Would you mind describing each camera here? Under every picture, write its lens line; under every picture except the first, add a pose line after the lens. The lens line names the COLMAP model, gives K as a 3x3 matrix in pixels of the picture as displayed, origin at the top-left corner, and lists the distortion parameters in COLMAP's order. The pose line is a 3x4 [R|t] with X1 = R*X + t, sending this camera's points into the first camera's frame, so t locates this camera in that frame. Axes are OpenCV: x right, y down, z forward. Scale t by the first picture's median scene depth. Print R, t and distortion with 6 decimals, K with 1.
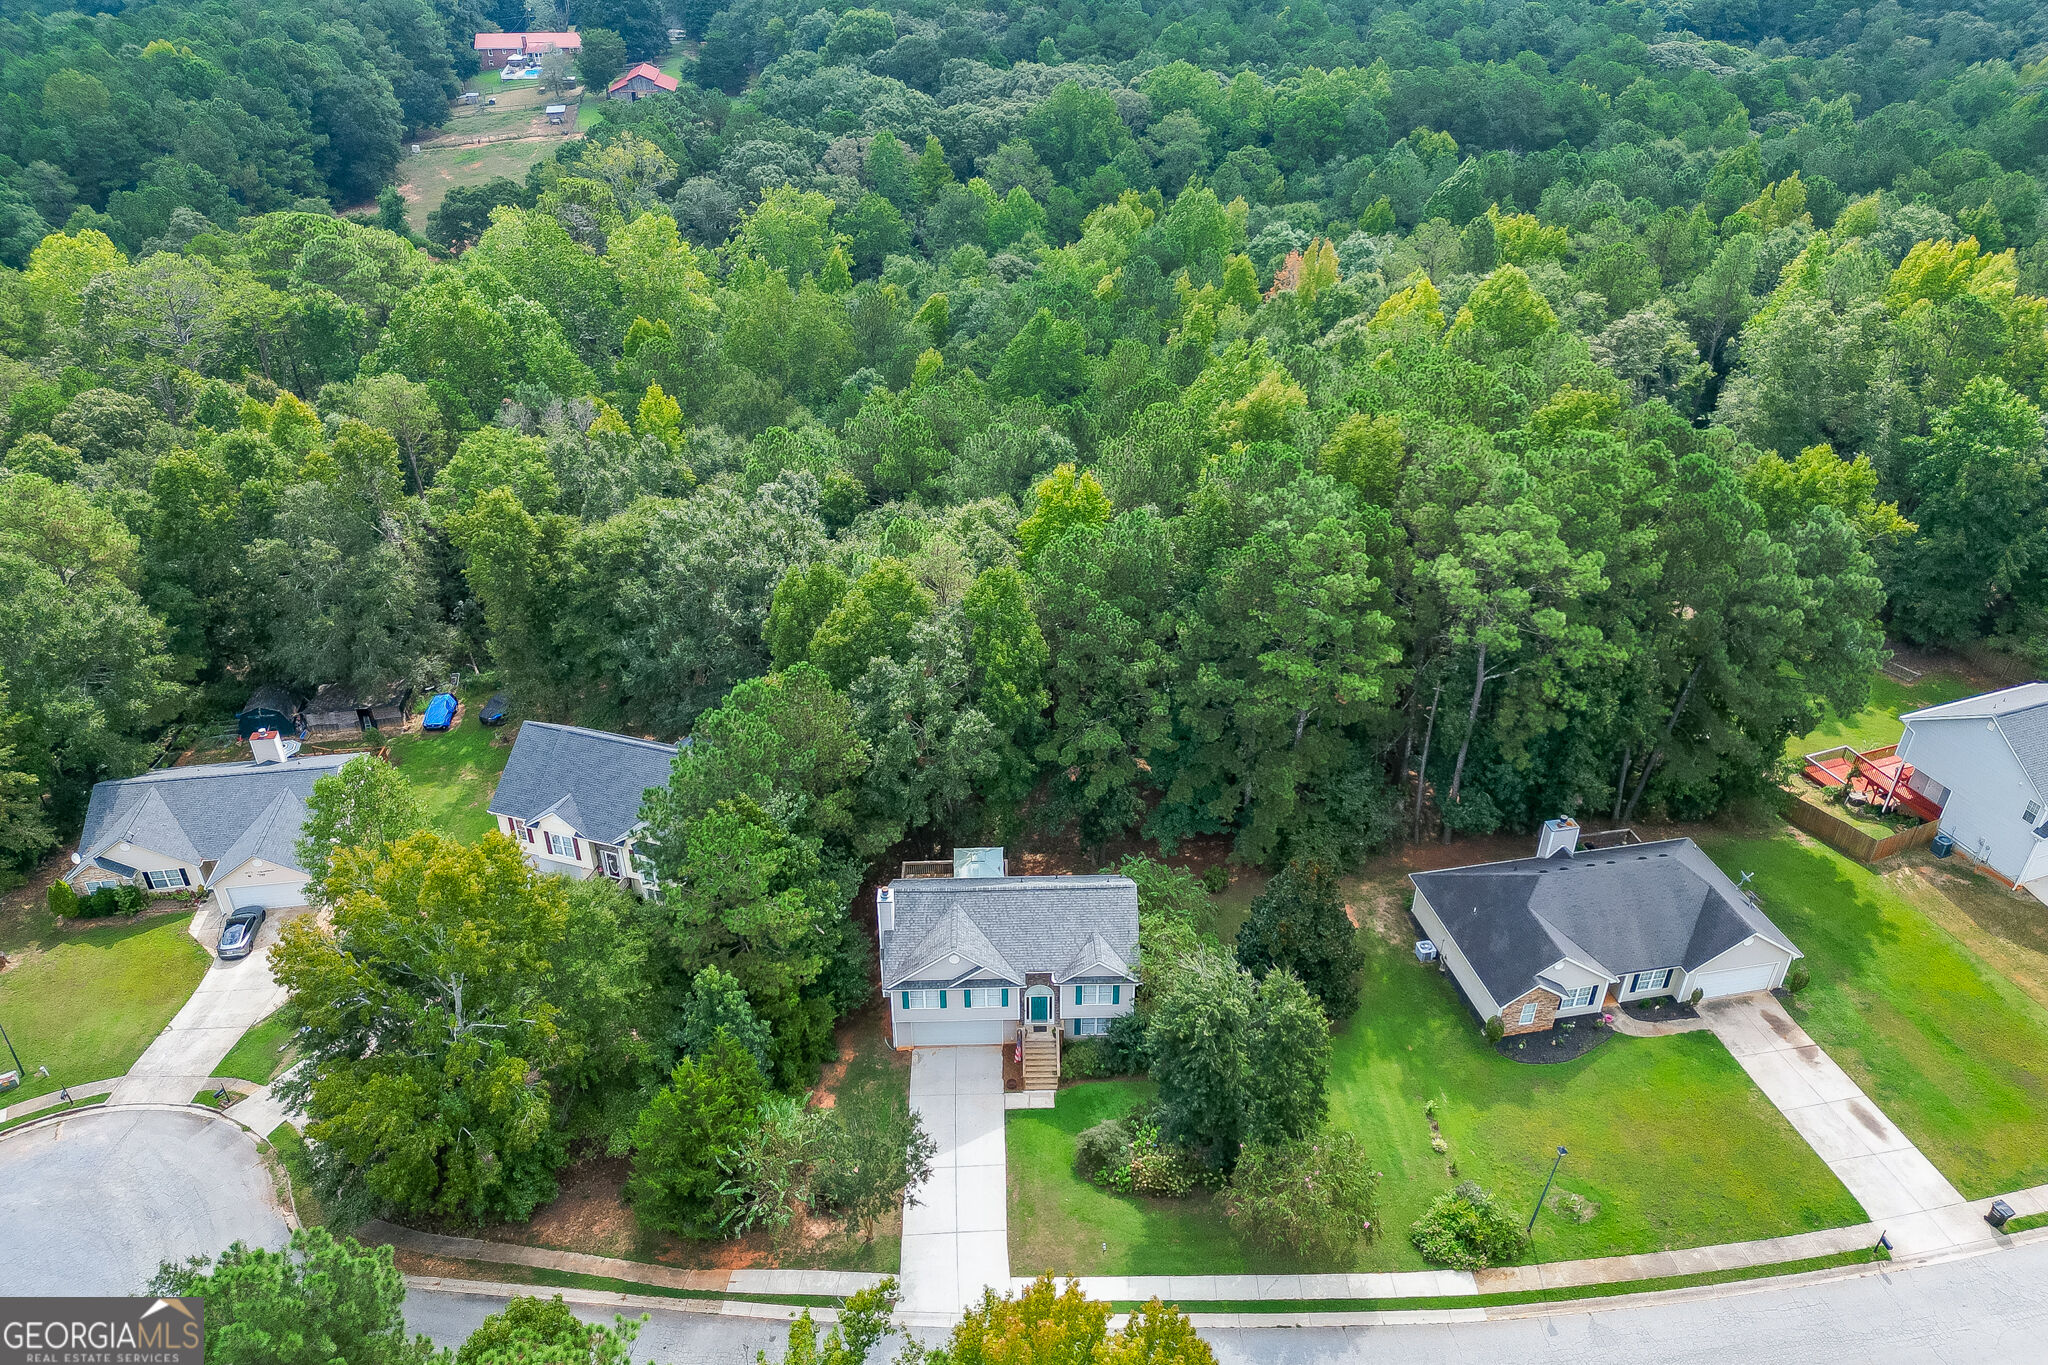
lens RADIAL K [[1424.1, 0, 1024.0], [0, 1424.1, 682.5], [0, 0, 1]] dist [0.088790, -0.081347]
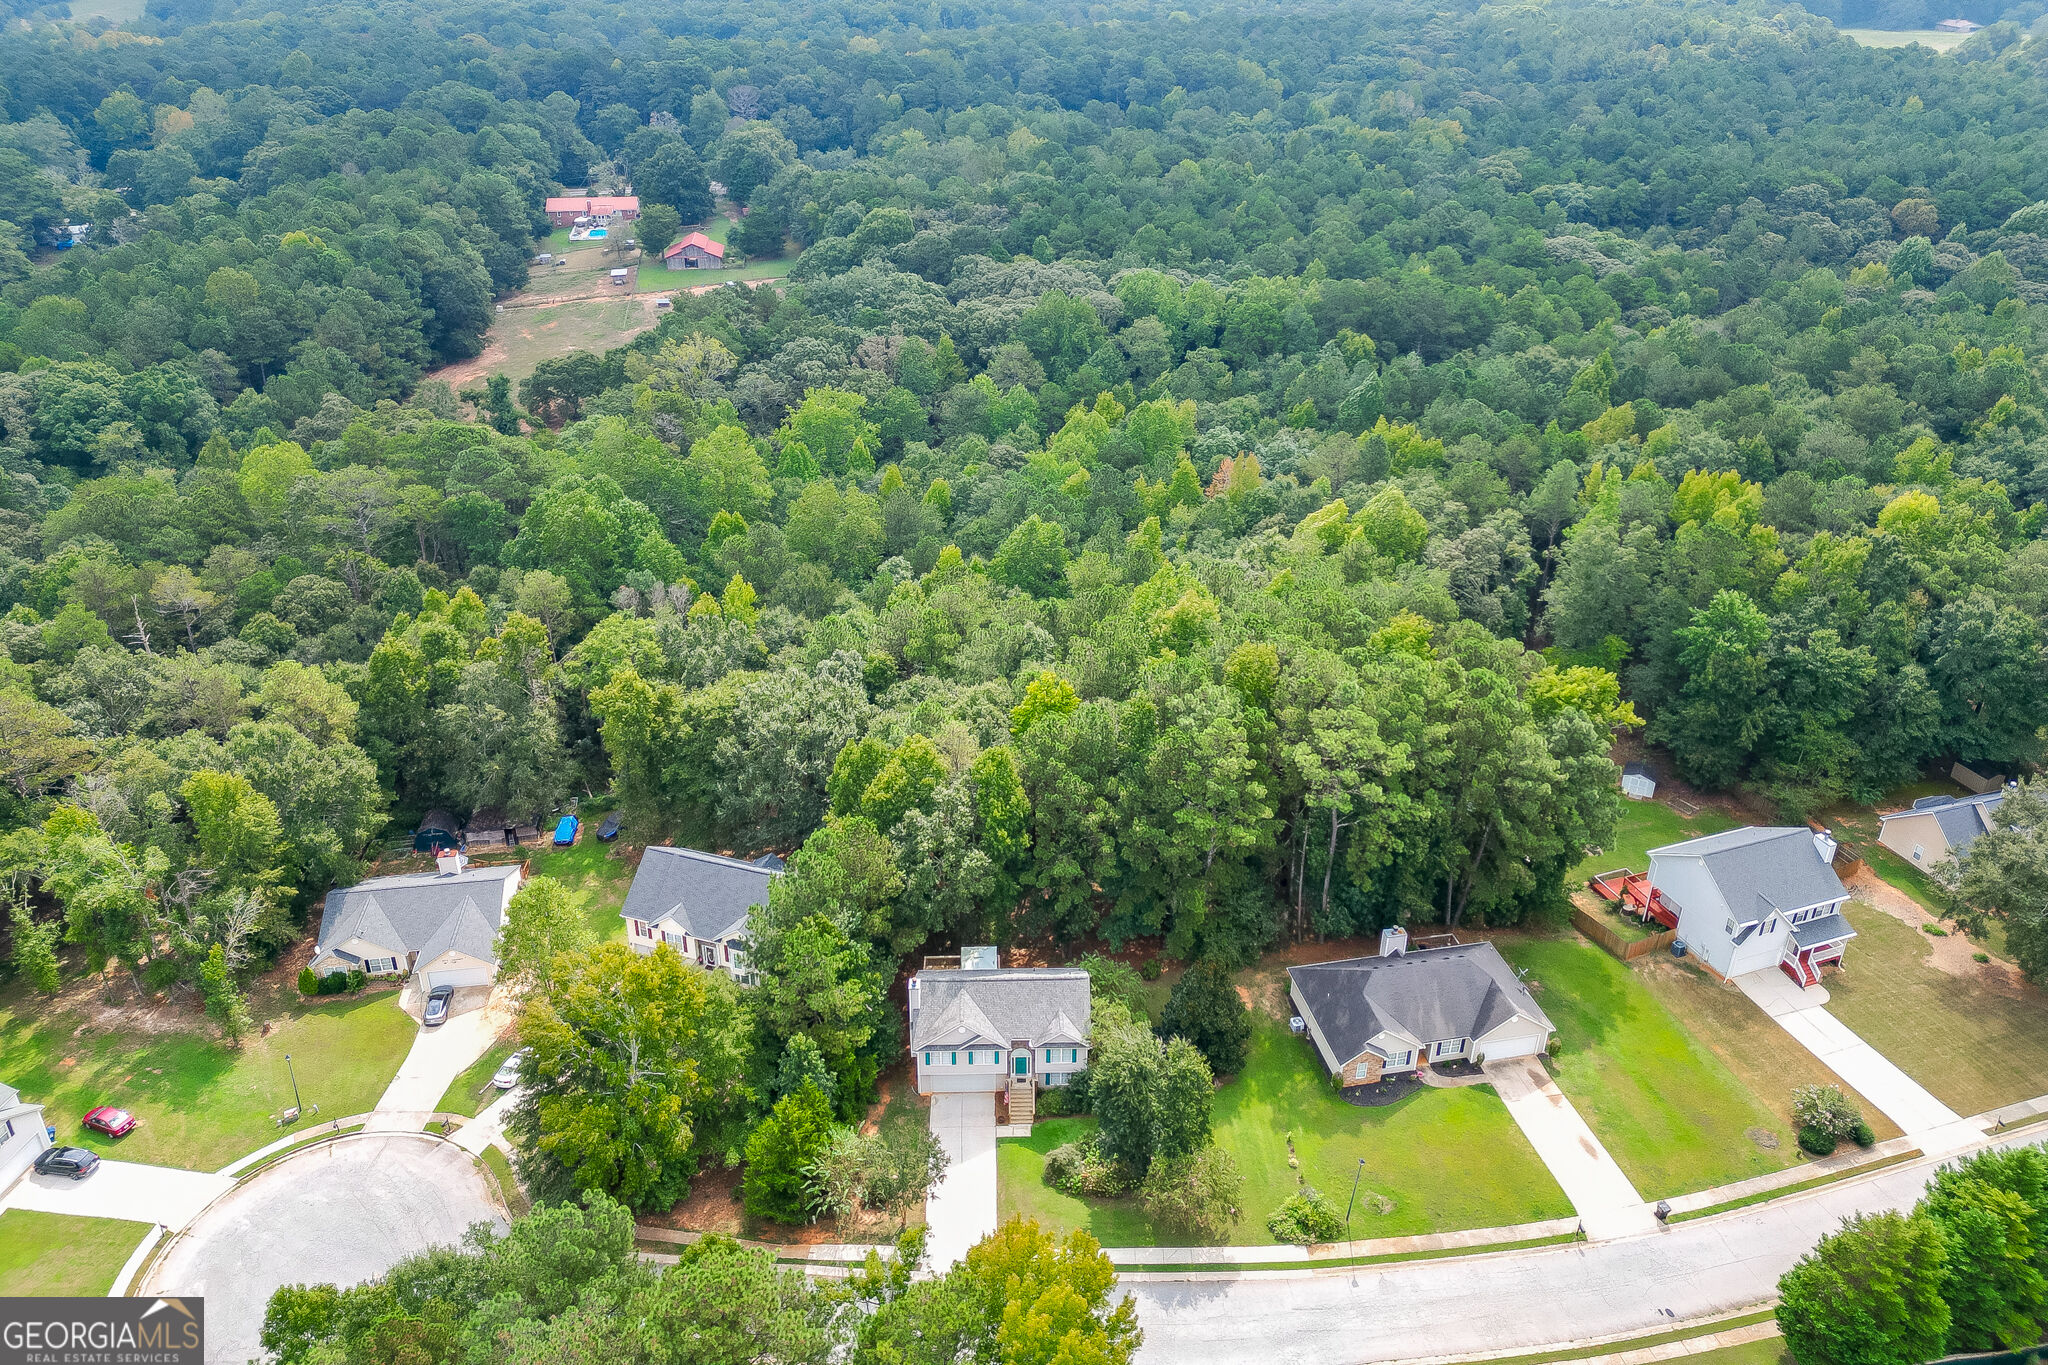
lens RADIAL K [[1429.2, 0, 1023.3], [0, 1429.2, 588.3], [0, 0, 1]] dist [0.082016, -0.074695]
pose [[0.999984, 0.005670, -0.000042, 0.009494], [-0.005644, 0.994607, -0.103557, -0.087697], [-0.000545, 0.103556, 0.994624, -0.435779]]
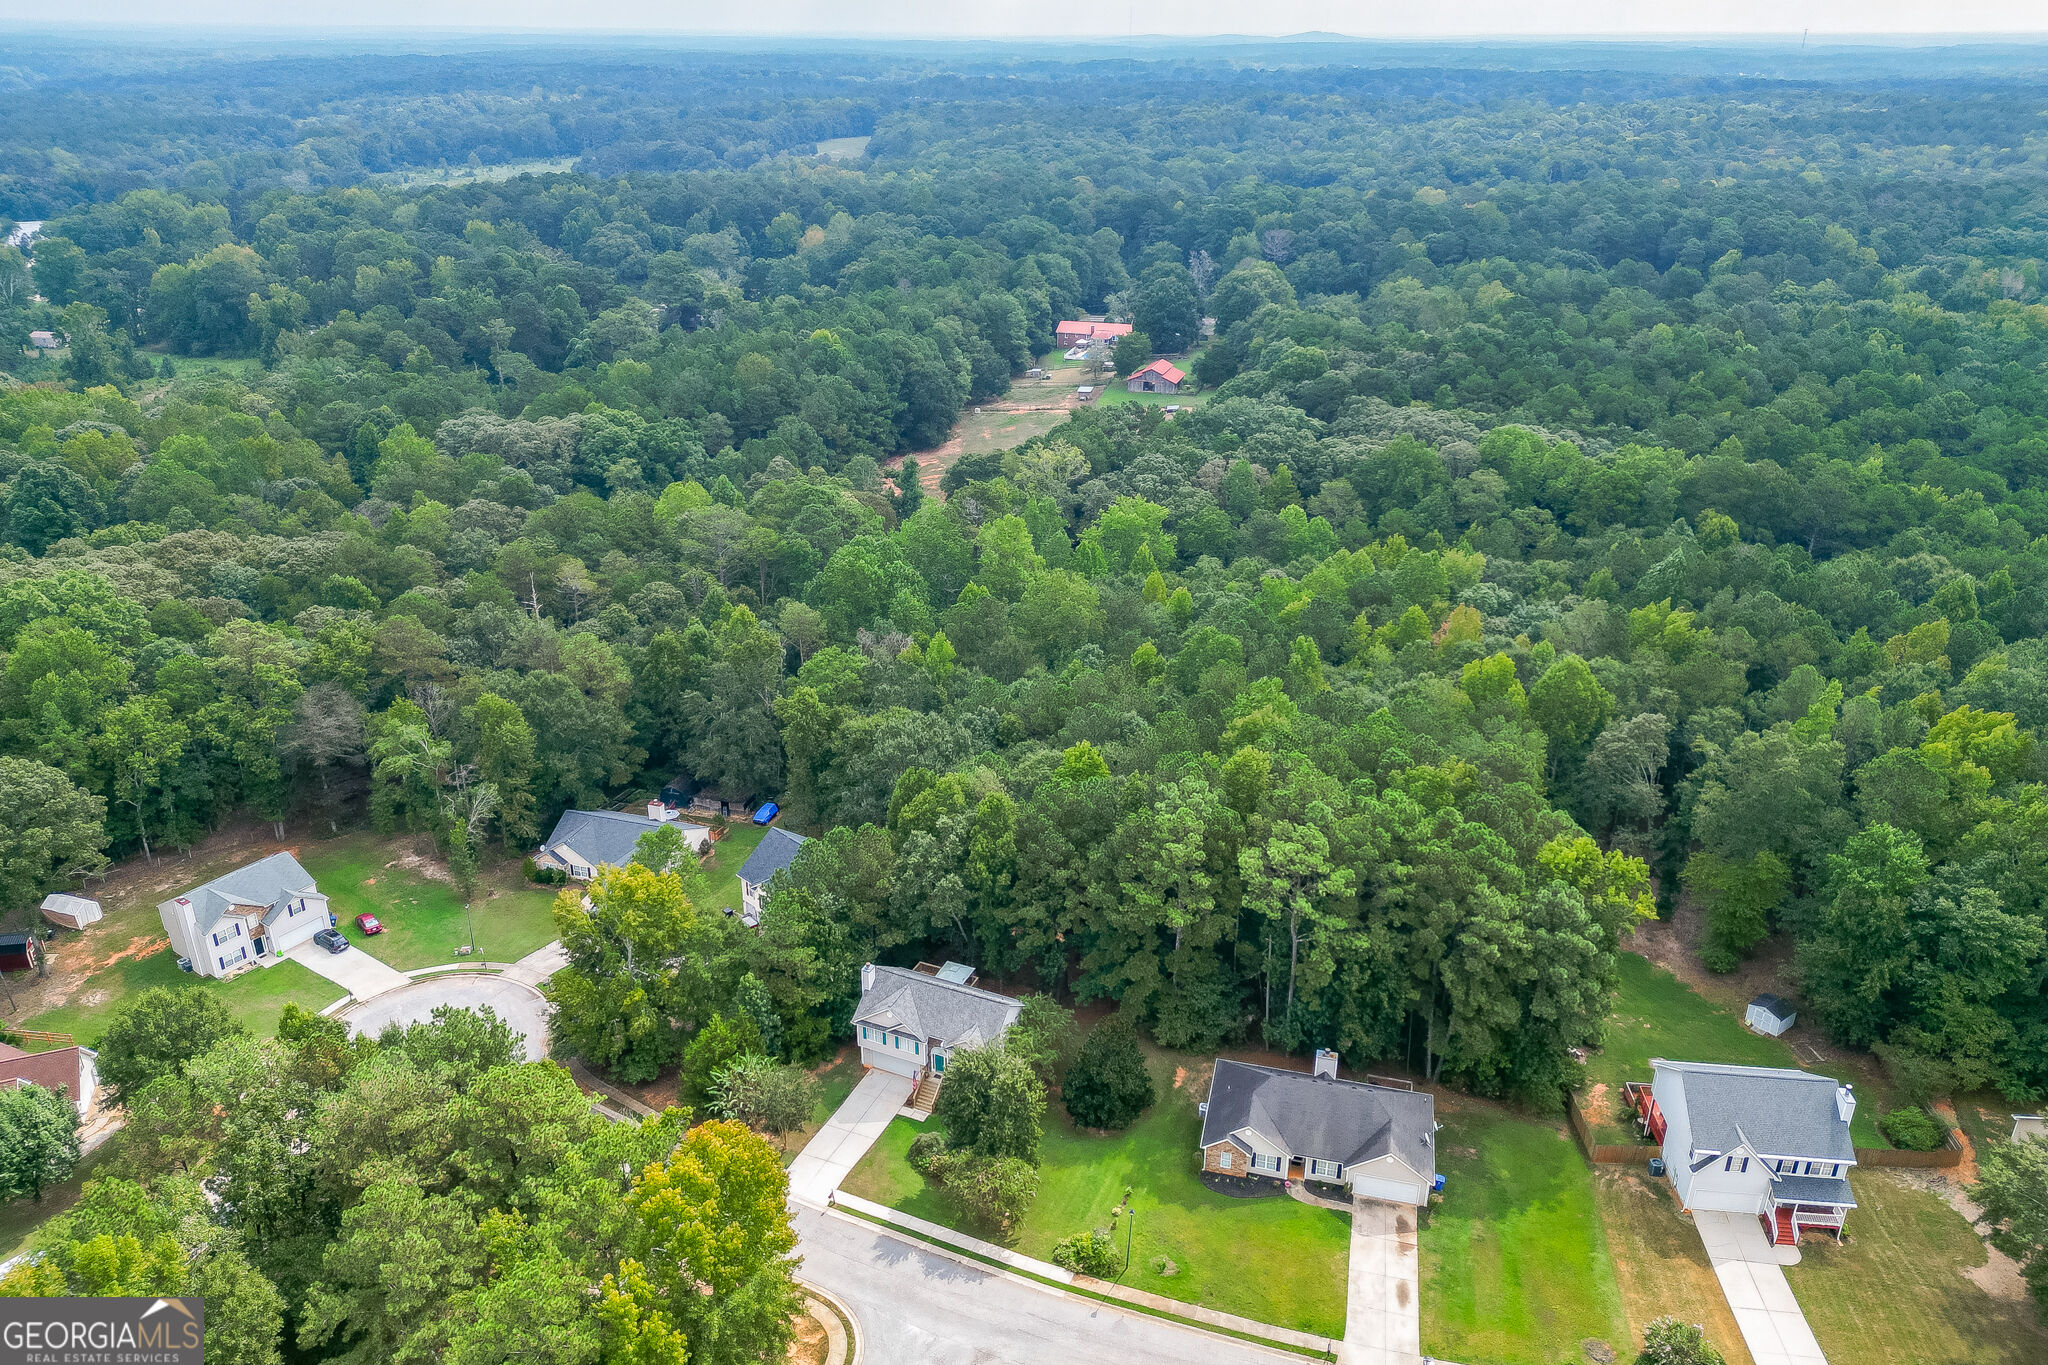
lens RADIAL K [[1424.1, 0, 1024.0], [0, 1424.1, 682.5], [0, 0, 1]] dist [0.088790, -0.081347]
pose [[0.901906, 0.181272, -0.392053, 0.598700], [-0.232635, 0.968637, -0.087306, -0.065838], [0.363931, 0.169947, 0.915790, -0.485627]]
